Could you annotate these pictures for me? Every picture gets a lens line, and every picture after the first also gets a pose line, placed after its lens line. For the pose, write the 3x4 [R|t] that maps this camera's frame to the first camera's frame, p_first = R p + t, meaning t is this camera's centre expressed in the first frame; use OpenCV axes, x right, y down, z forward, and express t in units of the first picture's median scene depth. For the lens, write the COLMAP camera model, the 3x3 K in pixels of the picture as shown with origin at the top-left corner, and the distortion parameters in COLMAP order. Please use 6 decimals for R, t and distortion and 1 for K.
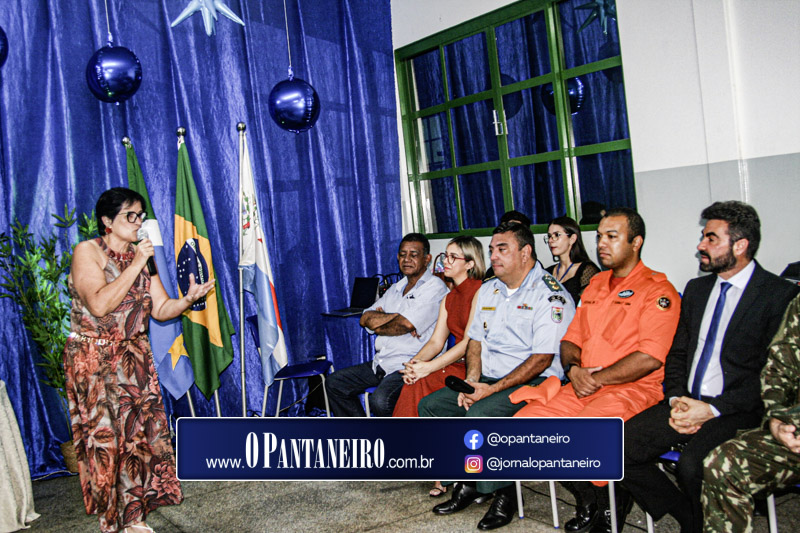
lens RADIAL K [[892.3, 0, 386.9], [0, 892.3, 268.0], [0, 0, 1]] dist [-0.140023, 0.119523]
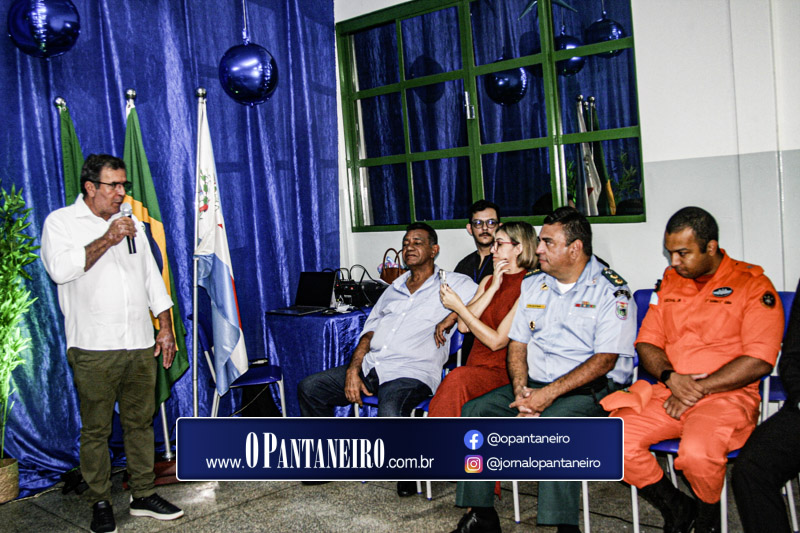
lens RADIAL K [[889.2, 0, 371.7], [0, 889.2, 267.5], [0, 0, 1]] dist [-0.119010, 0.052663]
pose [[0.979054, 0.015184, 0.203032, -0.159869], [-0.014905, 0.999885, -0.002903, 0.008637], [-0.203052, -0.000184, 0.979168, 0.122648]]
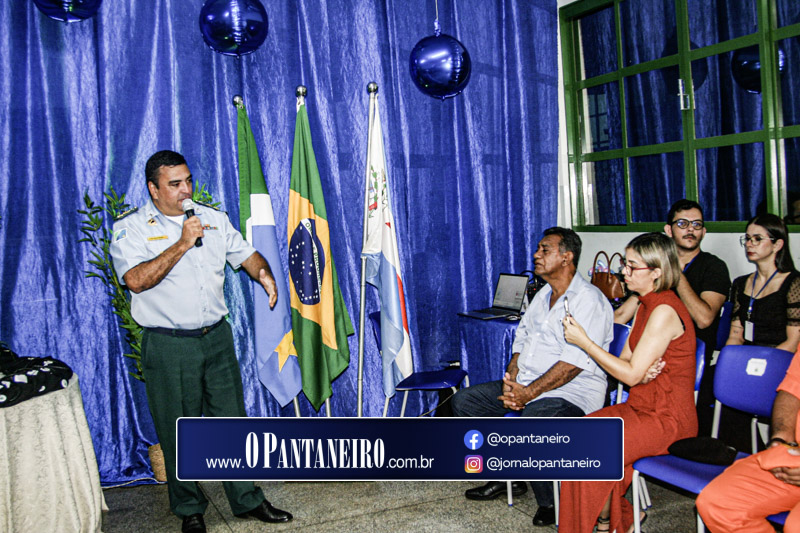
lens RADIAL K [[892.3, 0, 386.9], [0, 892.3, 268.0], [0, 0, 1]] dist [-0.140023, 0.119523]
pose [[0.985580, 0.054702, -0.160122, -0.006855], [-0.051377, 0.998370, 0.024837, -0.010263], [0.161220, -0.016252, 0.986785, 0.158914]]
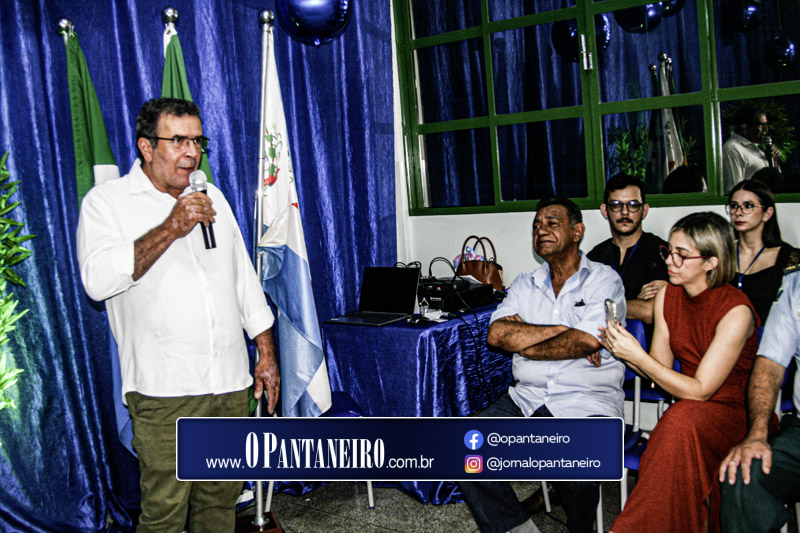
lens RADIAL K [[892.3, 0, 386.9], [0, 892.3, 268.0], [0, 0, 1]] dist [-0.140023, 0.119523]
pose [[0.953810, 0.002808, 0.300399, -0.246012], [-0.007113, 0.999887, 0.013236, 0.002611], [-0.300328, -0.014762, 0.953722, 0.368599]]
